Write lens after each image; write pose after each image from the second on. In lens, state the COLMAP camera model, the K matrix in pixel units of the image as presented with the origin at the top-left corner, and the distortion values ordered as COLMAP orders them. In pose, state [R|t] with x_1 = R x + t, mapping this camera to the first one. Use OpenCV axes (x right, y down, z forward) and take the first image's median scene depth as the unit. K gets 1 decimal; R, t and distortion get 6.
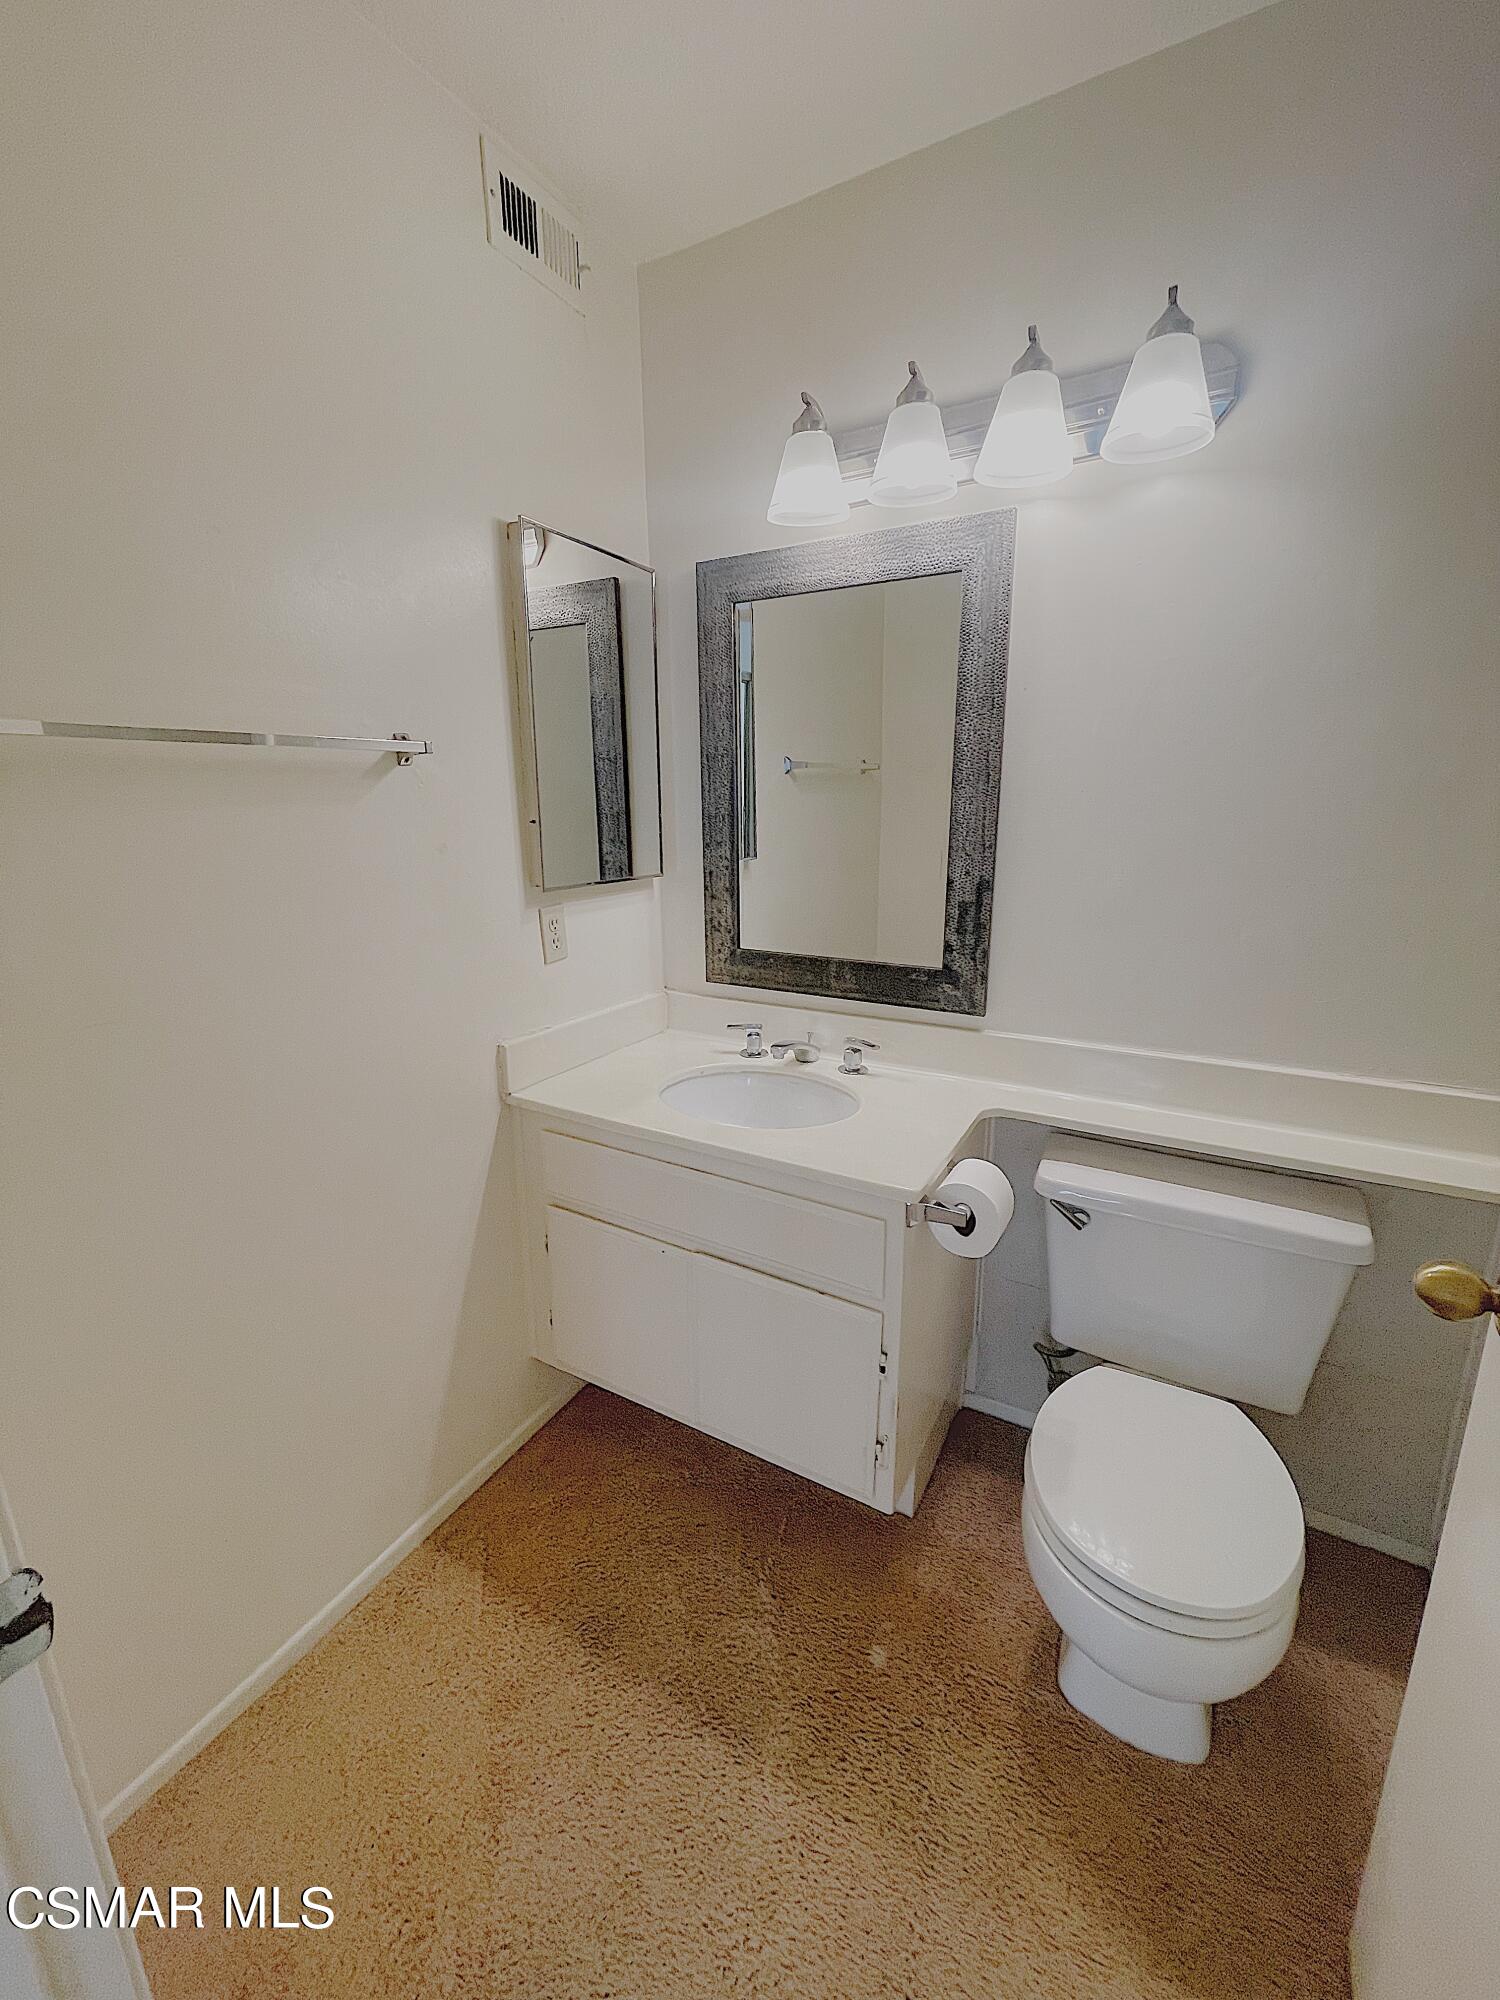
lens RADIAL K [[805.8, 0, 746.7], [0, 805.8, 991.4], [0, 0, 1]] dist [-0.000694, -0.000159]
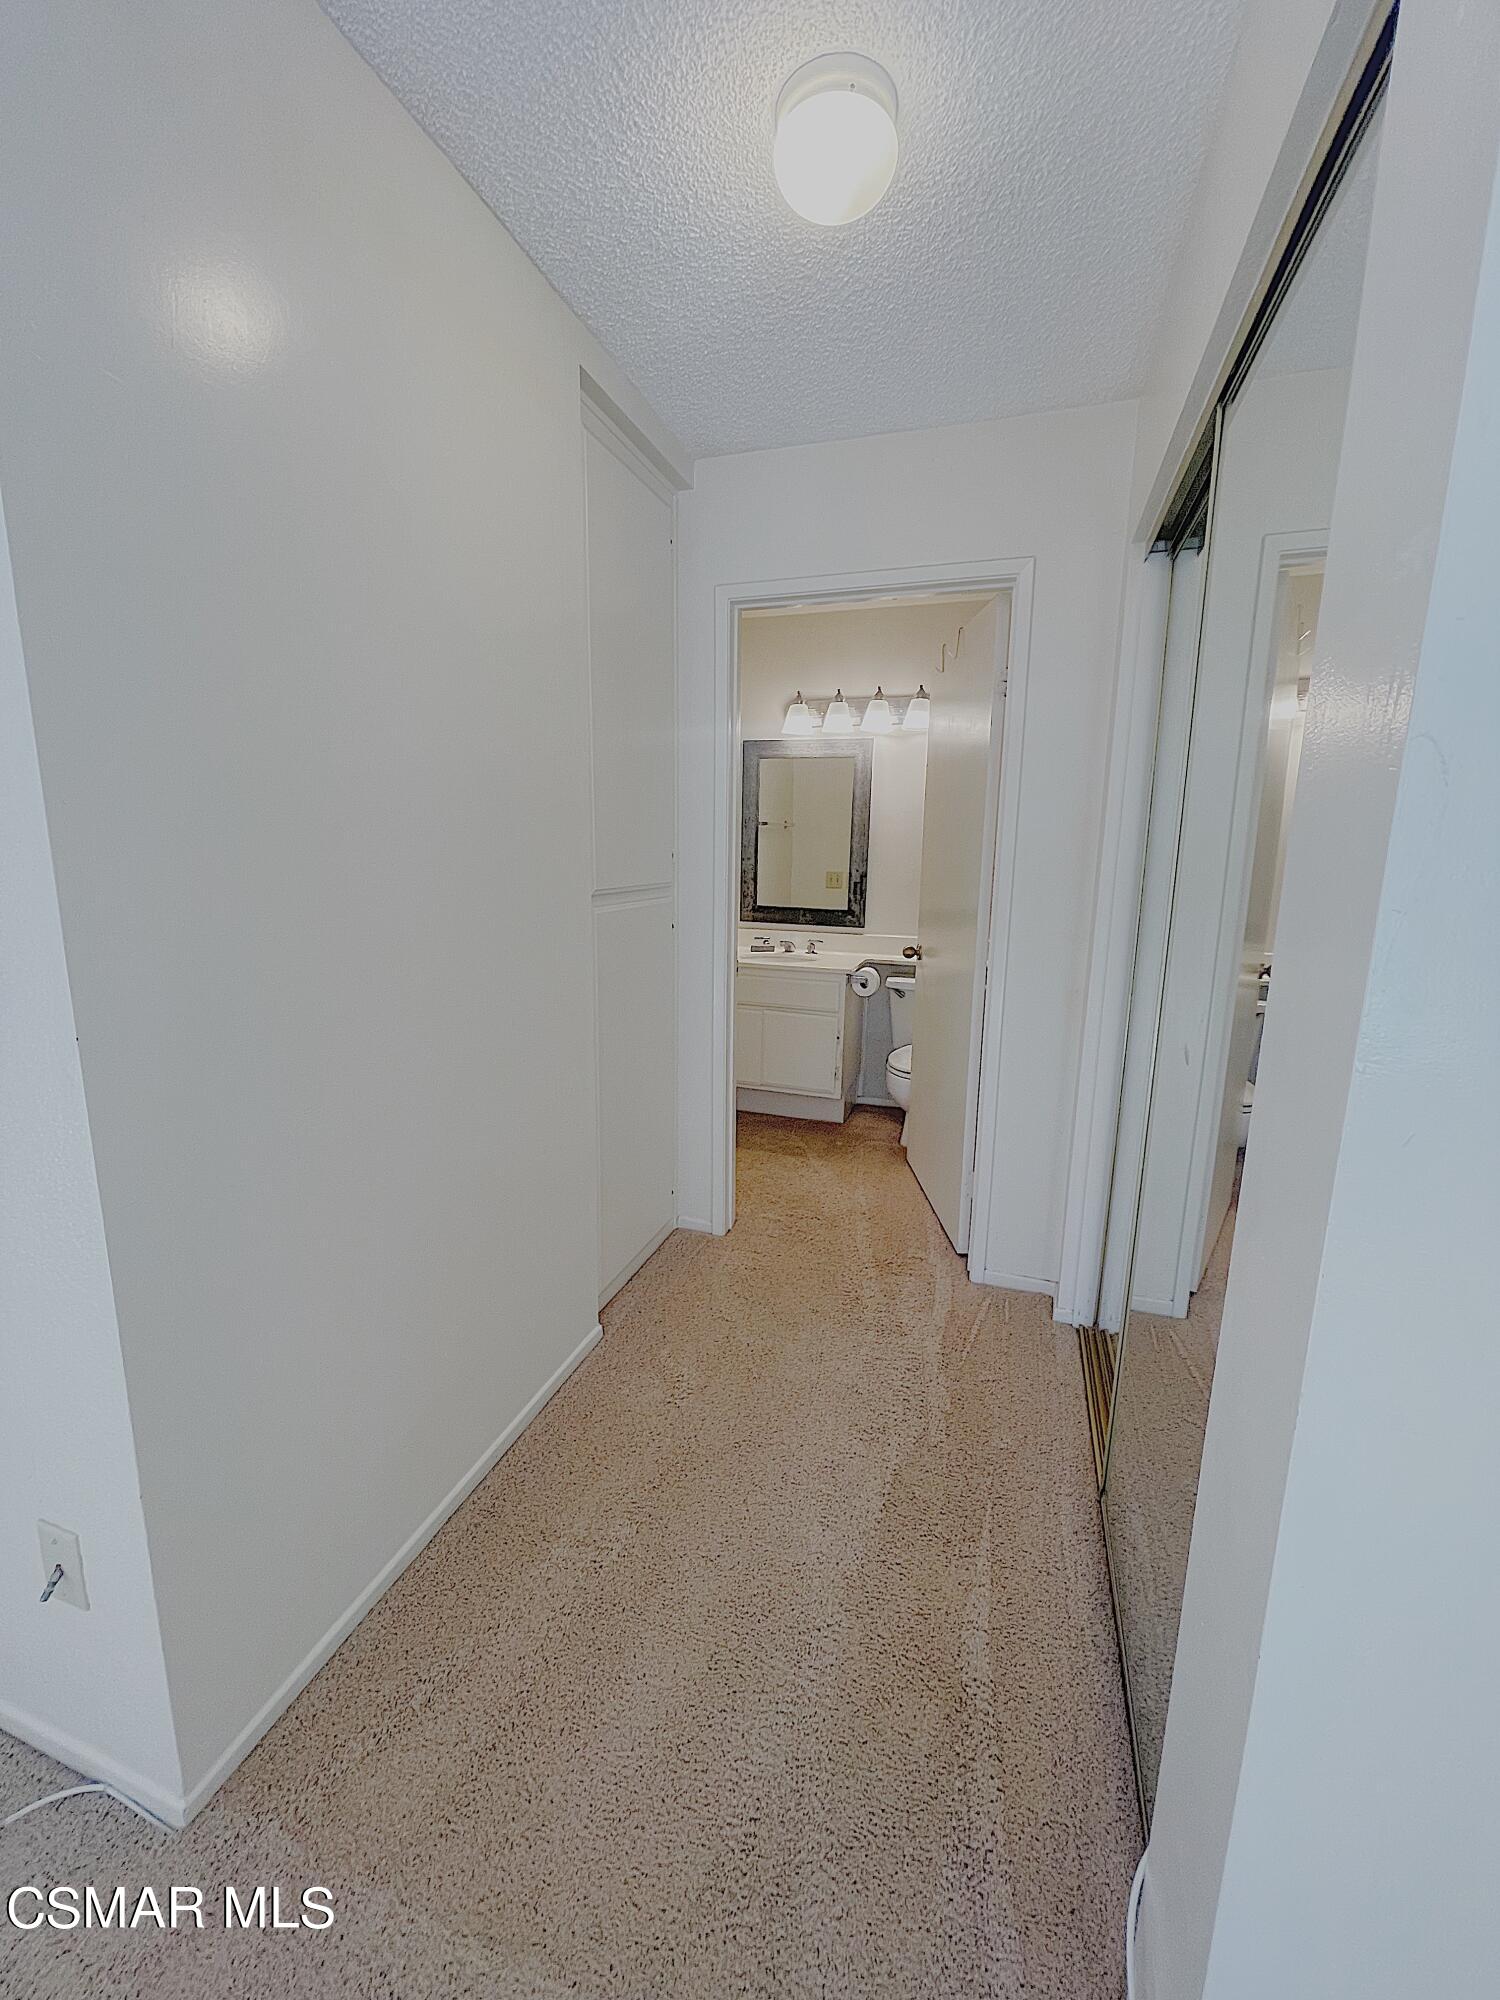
lens RADIAL K [[805.8, 0, 746.7], [0, 805.8, 991.4], [0, 0, 1]] dist [-0.000694, -0.000159]
pose [[0.981124, -0.005873, 0.193289, -0.545832], [0.015729, 0.998650, -0.049497, 0.343452], [-0.192738, 0.051603, 0.979893, -1.365803]]
